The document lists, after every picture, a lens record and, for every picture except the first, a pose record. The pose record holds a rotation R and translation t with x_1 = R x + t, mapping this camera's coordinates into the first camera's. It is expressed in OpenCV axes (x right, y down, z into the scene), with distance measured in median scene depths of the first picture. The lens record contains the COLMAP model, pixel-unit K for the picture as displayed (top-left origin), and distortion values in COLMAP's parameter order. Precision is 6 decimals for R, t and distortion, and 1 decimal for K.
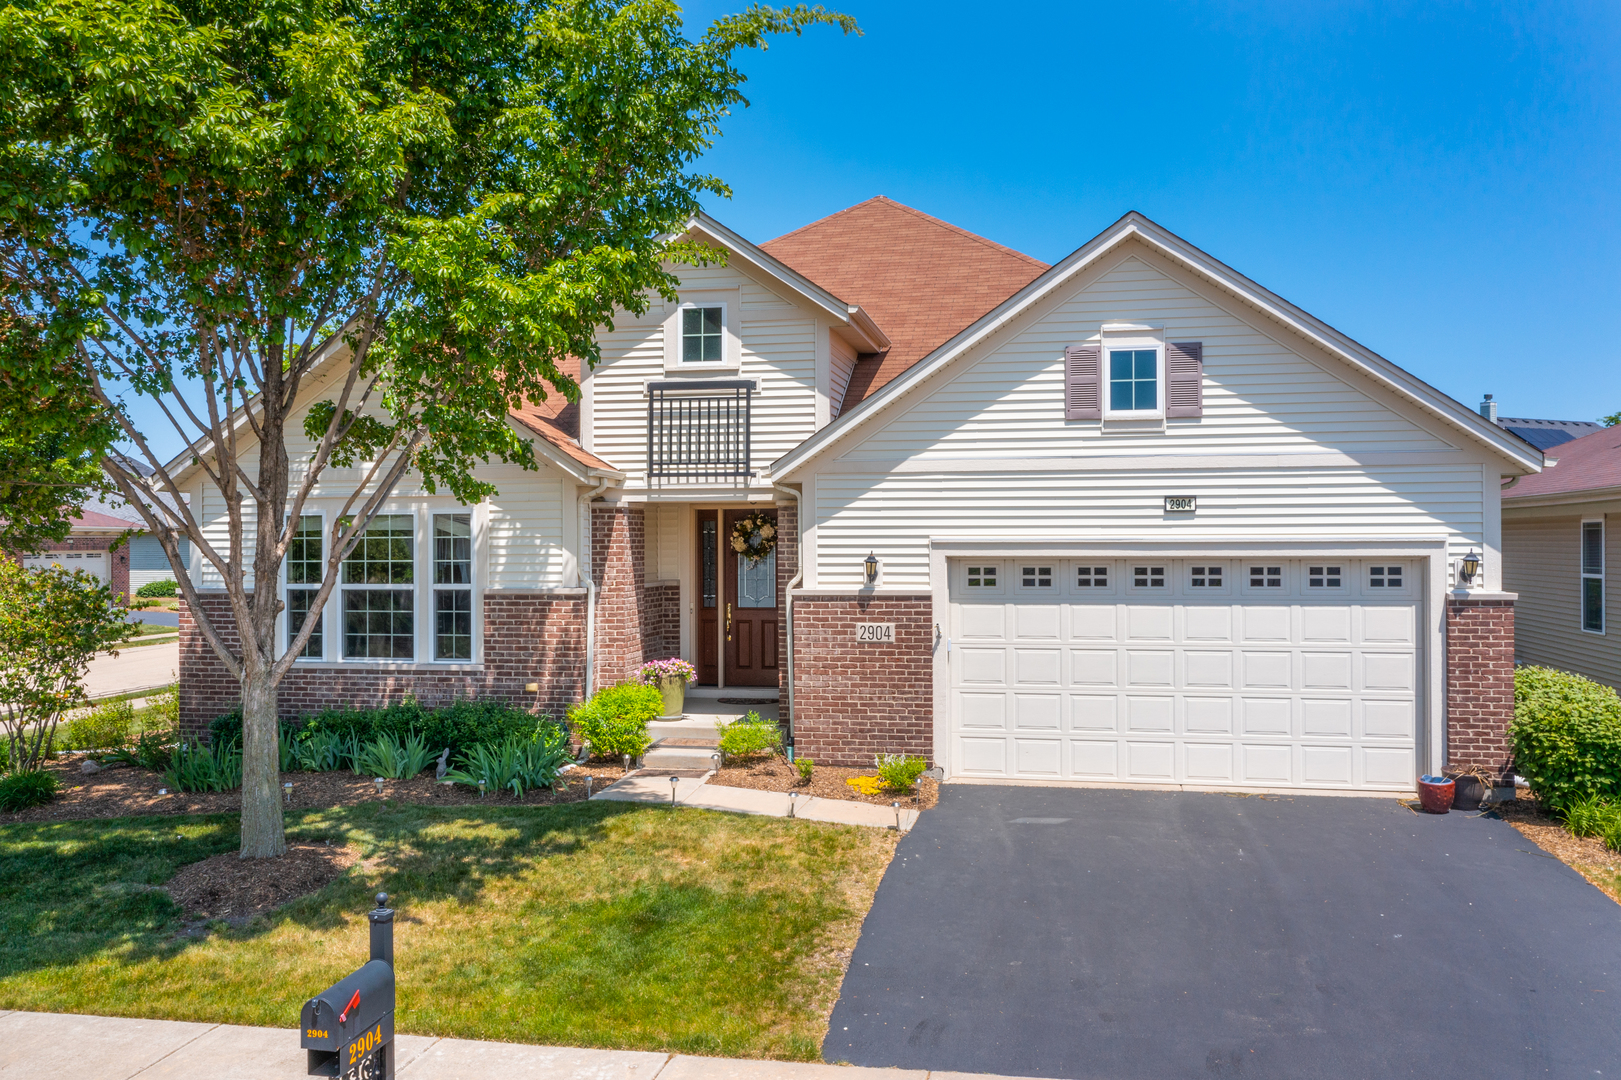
lens RADIAL K [[1299.5, 0, 861.1], [0, 1299.5, 543.0], [0, 0, 1]] dist [0.001278, 0.001692]
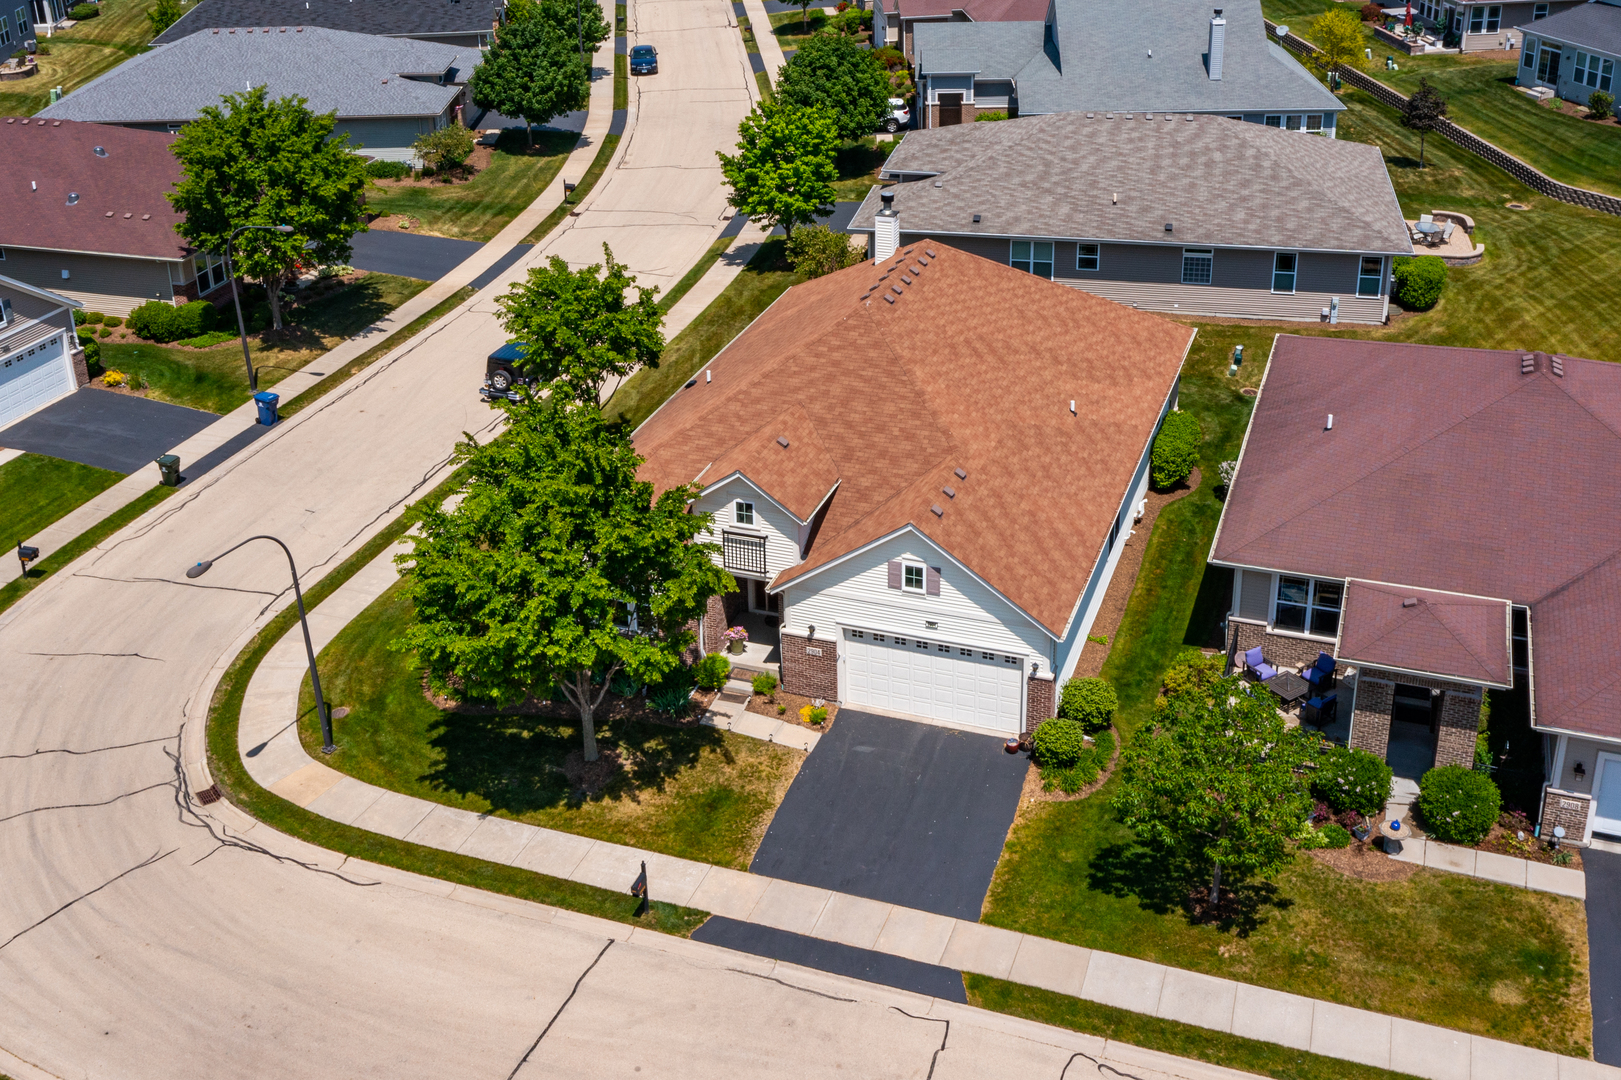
lens RADIAL K [[1299.5, 0, 861.1], [0, 1299.5, 543.0], [0, 0, 1]] dist [0.001278, 0.001692]
pose [[0.990034, 0.060329, -0.127254, 0.414802], [-0.000553, 0.905256, 0.424866, -1.205718], [0.140829, -0.420561, 0.896268, -1.146121]]
